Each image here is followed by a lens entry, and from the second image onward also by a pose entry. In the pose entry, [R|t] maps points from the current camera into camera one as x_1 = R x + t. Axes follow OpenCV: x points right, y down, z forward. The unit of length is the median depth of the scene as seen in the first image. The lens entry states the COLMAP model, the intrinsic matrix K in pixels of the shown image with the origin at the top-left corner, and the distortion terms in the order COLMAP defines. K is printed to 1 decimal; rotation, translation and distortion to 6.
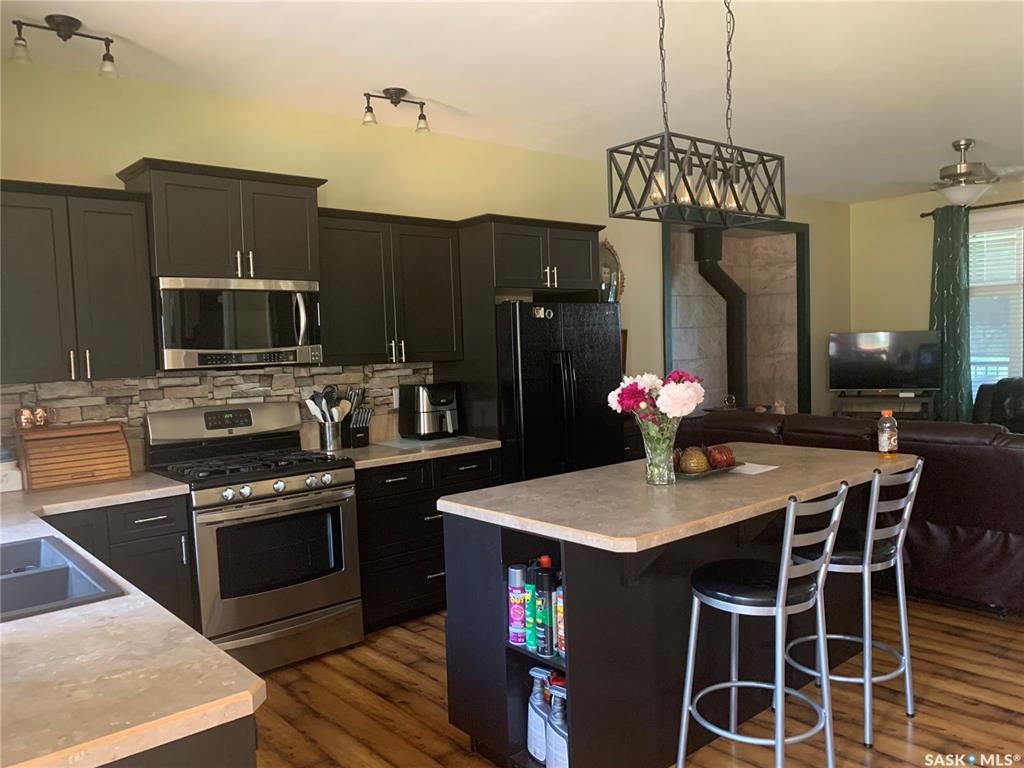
lens RADIAL K [[790.3, 0, 529.3], [0, 790.3, 381.6], [0, 0, 1]] dist [0.053582, -0.060385]
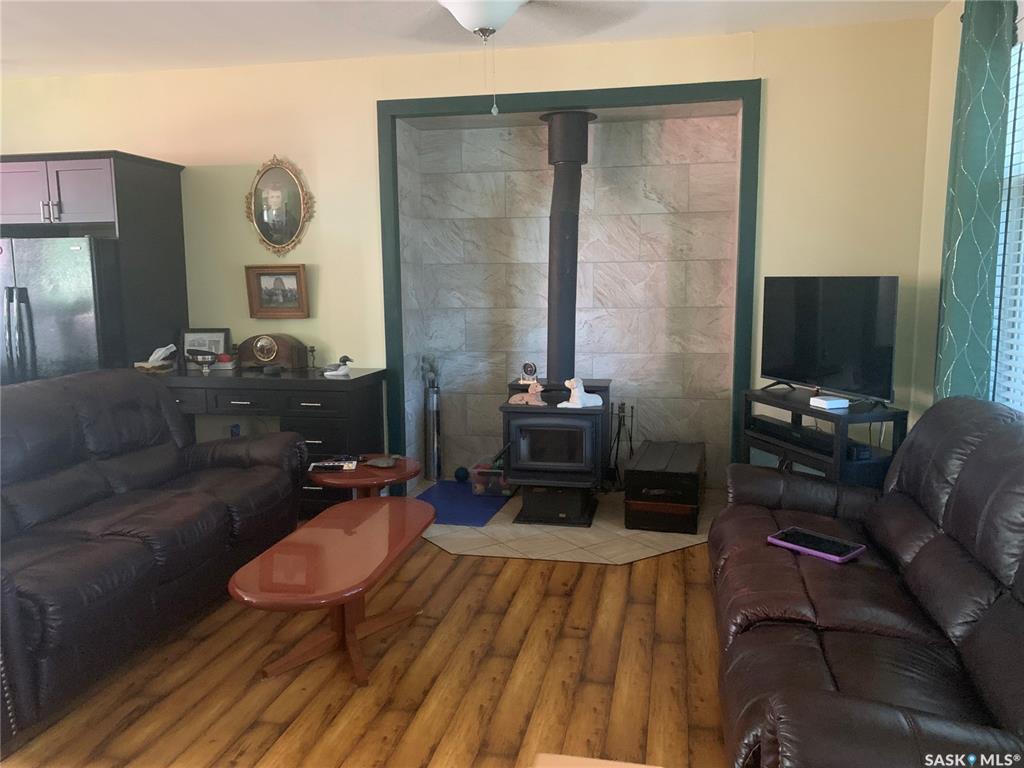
lens RADIAL K [[790.3, 0, 533.7], [0, 790.3, 399.3], [0, 0, 1]] dist [0.053582, -0.060385]
pose [[0.604577, 0.151545, -0.781998, 1.327690], [-0.054114, 0.987281, 0.149491, -0.090548], [0.794706, -0.048062, 0.605088, 0.950743]]
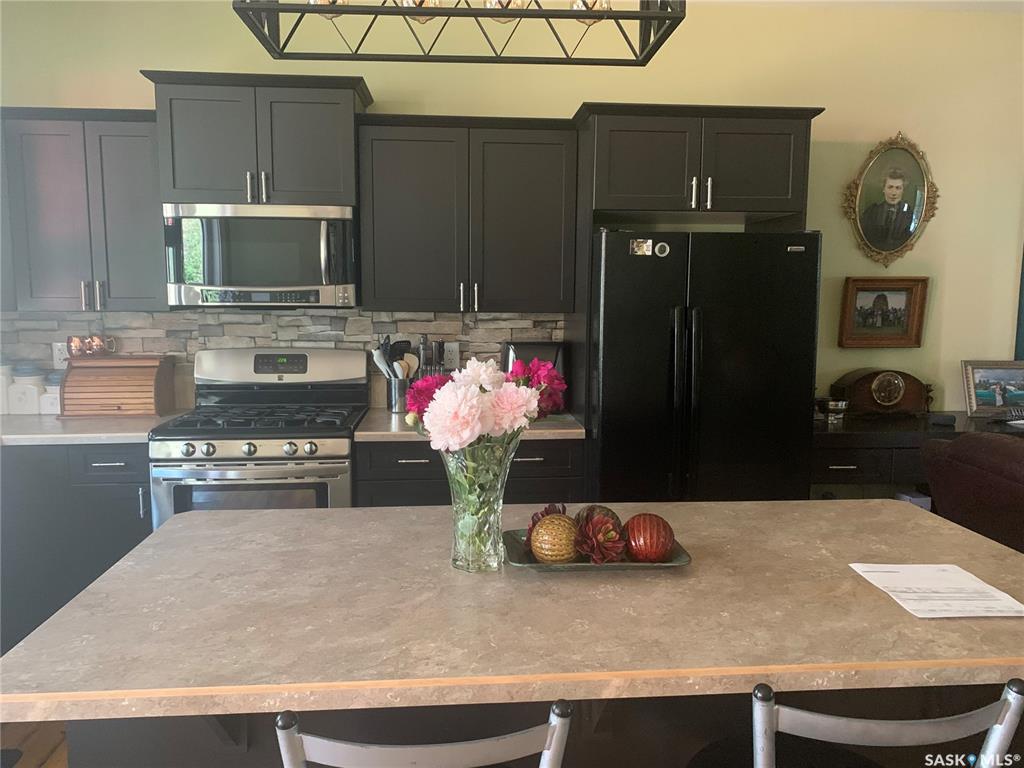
lens RADIAL K [[790.3, 0, 517.2], [0, 790.3, 377.0], [0, 0, 1]] dist [0.053582, -0.060385]
pose [[0.798033, 0.106010, -0.593217, 0.345742], [-0.063509, 0.993718, 0.092146, -0.035294], [0.599258, -0.035861, 0.799752, 0.409481]]
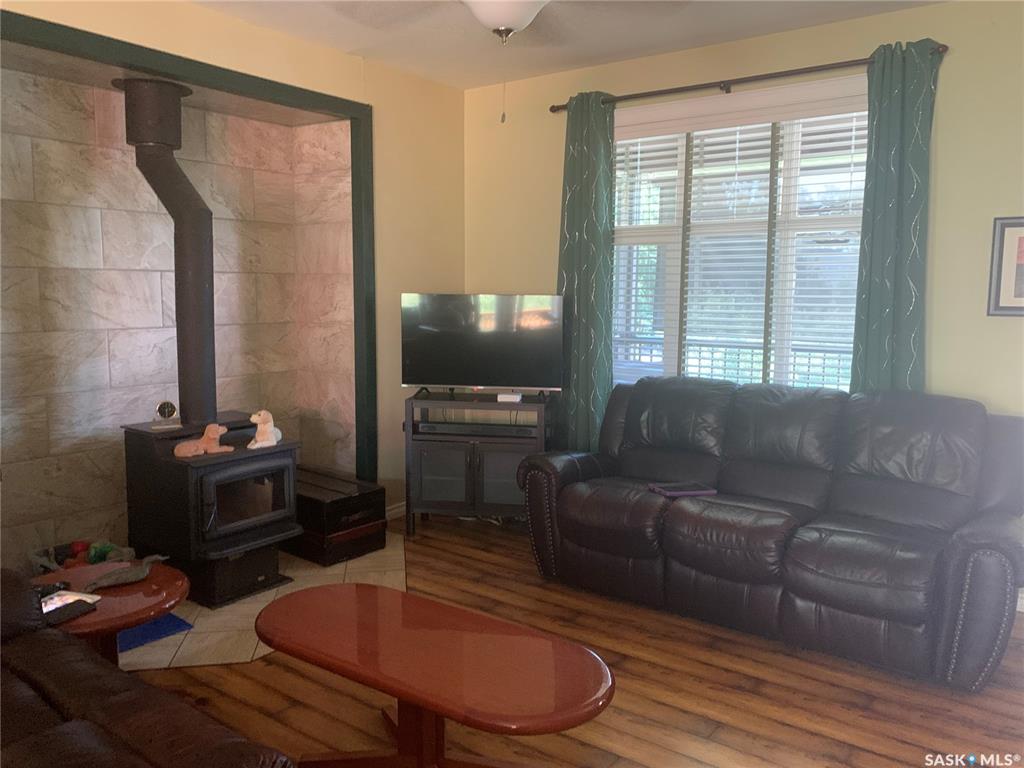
lens RADIAL K [[790.3, 0, 510.2], [0, 790.3, 383.3], [0, 0, 1]] dist [0.053582, -0.060385]
pose [[0.973989, 0.016935, 0.225962, 0.585084], [-0.031387, 0.997674, 0.060518, -0.055734], [-0.224411, -0.066036, 0.972254, 0.704498]]
